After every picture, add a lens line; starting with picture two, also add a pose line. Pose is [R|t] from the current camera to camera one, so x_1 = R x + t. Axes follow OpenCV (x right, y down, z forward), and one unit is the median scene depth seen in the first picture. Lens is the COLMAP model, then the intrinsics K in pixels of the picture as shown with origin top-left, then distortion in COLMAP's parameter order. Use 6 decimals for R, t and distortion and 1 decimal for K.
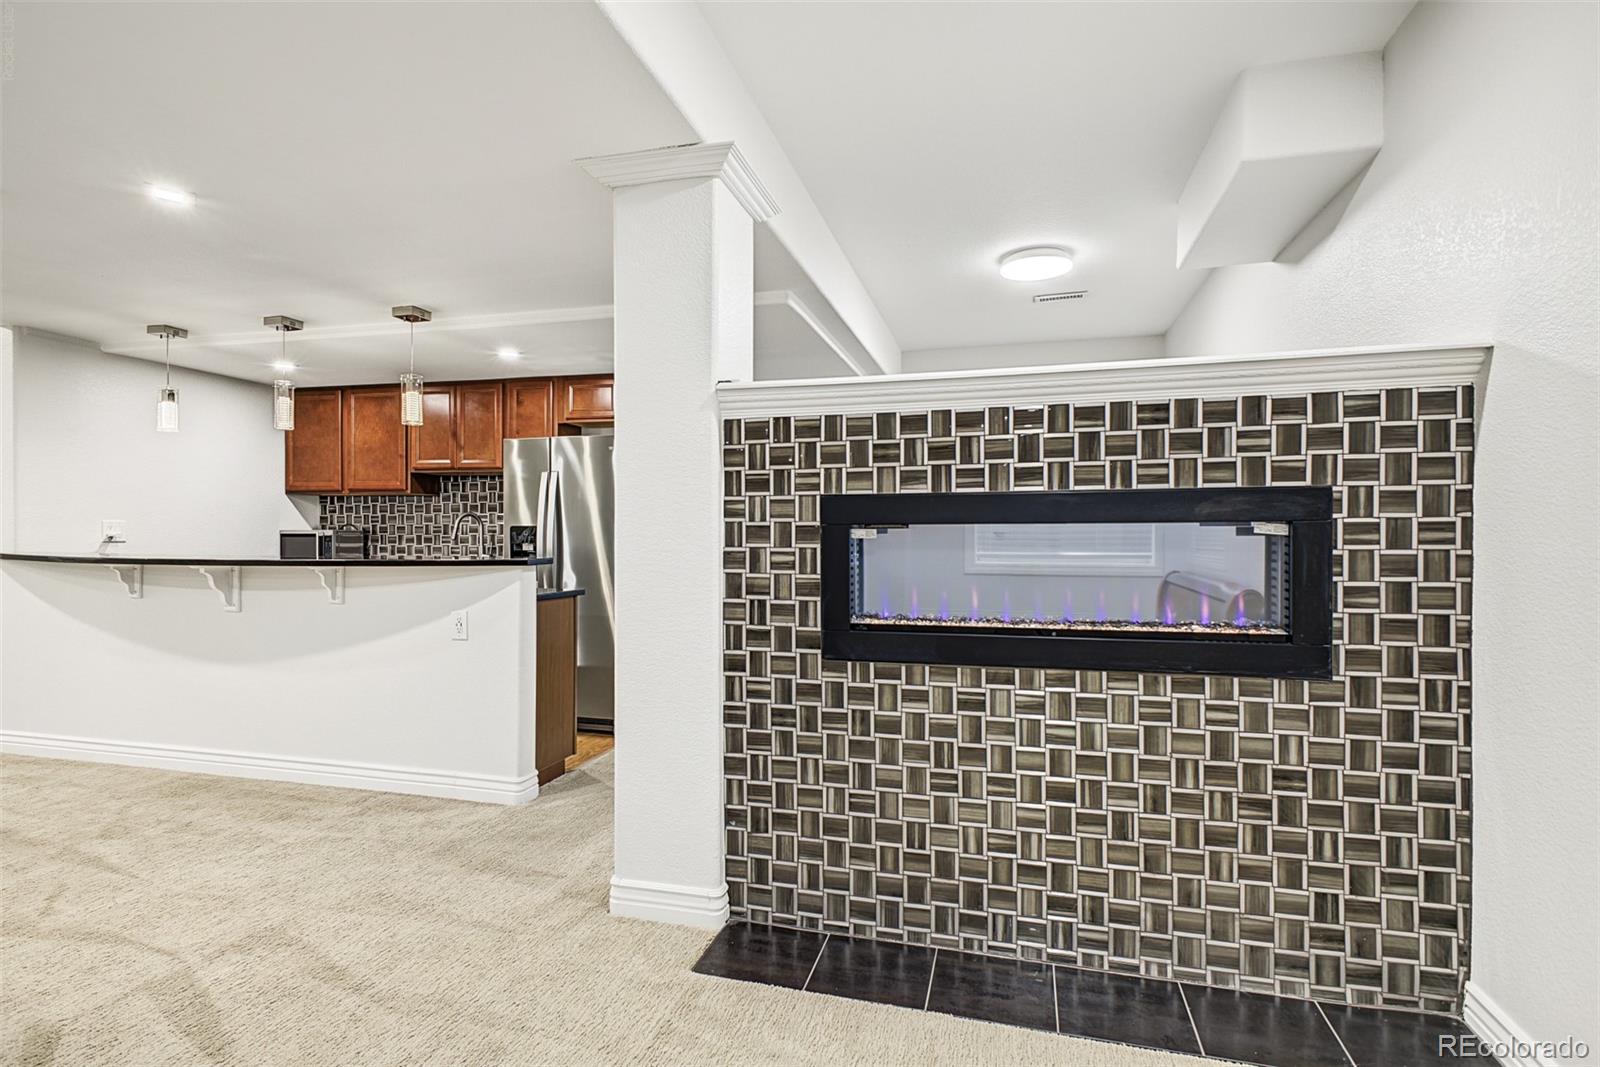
lens RADIAL K [[790.6, 0, 801.3], [0, 790.6, 531.8], [0, 0, 1]] dist [-0.002348, -0.000163]
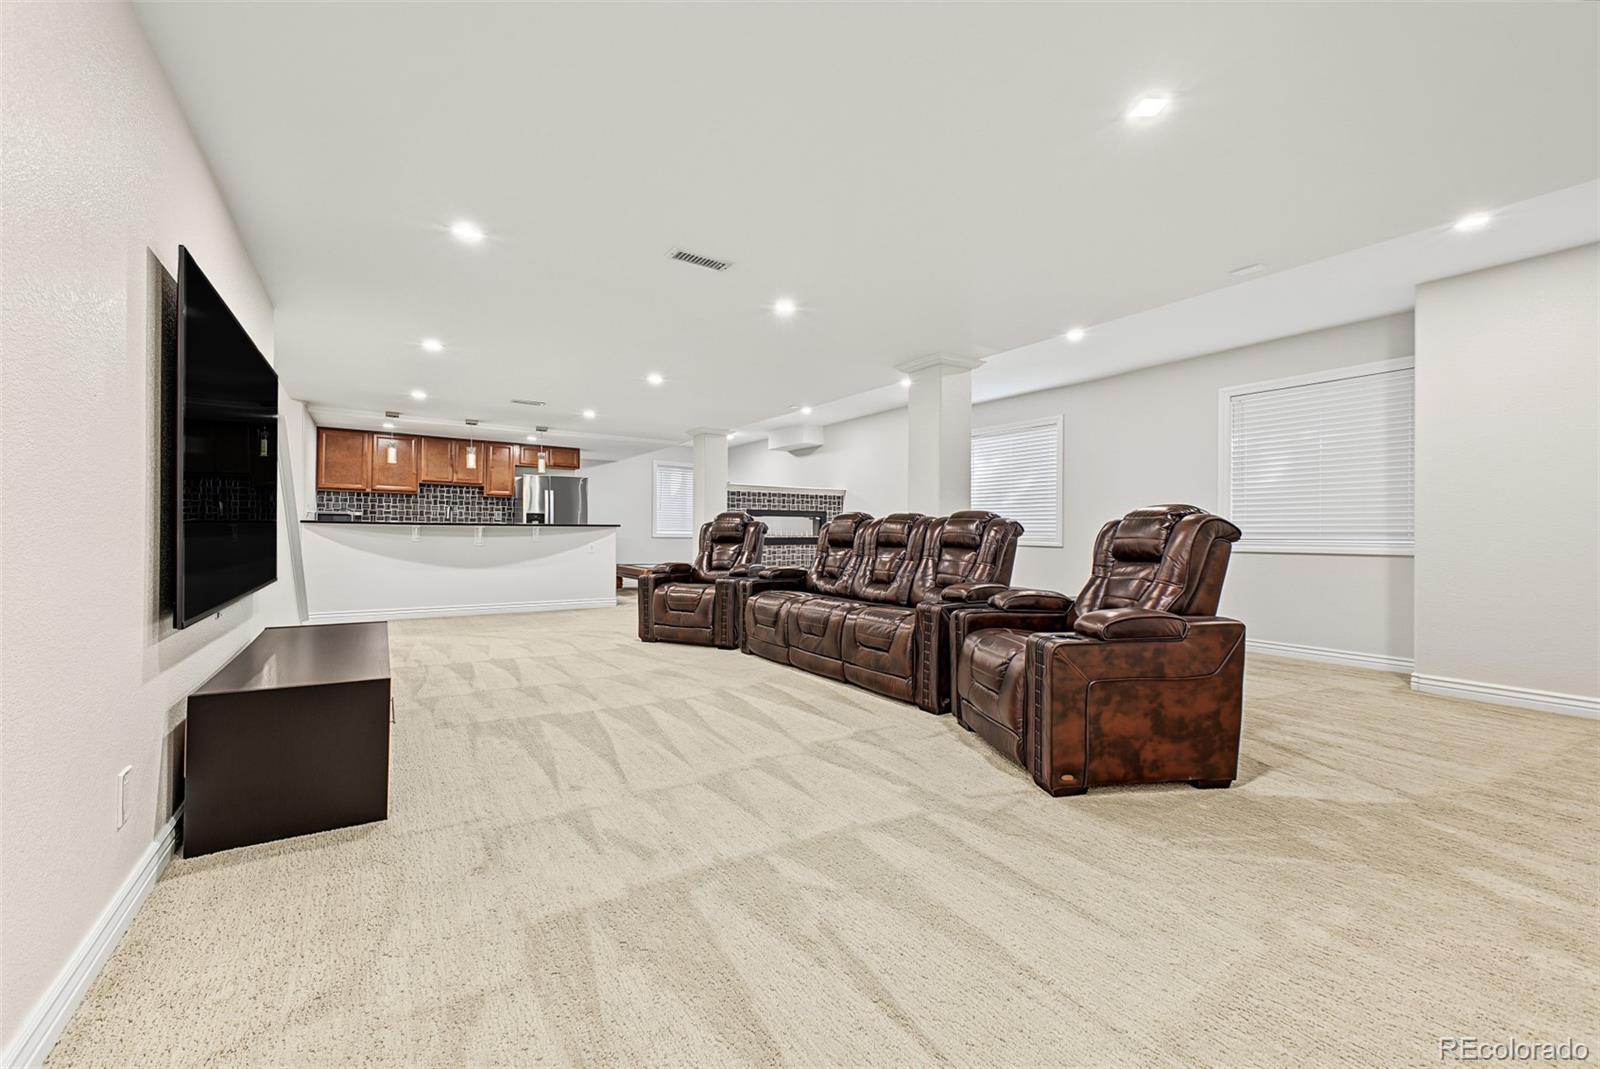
lens RADIAL K [[645.4, 0, 801.3], [0, 645.4, 536.9], [0, 0, 1]] dist [0.002738, 0.000016]
pose [[0.668285, 0.005126, 0.743888, -2.728998], [-0.009278, 0.999956, 0.001444, 0.115280], [-0.743848, -0.007867, 0.668303, -1.861128]]
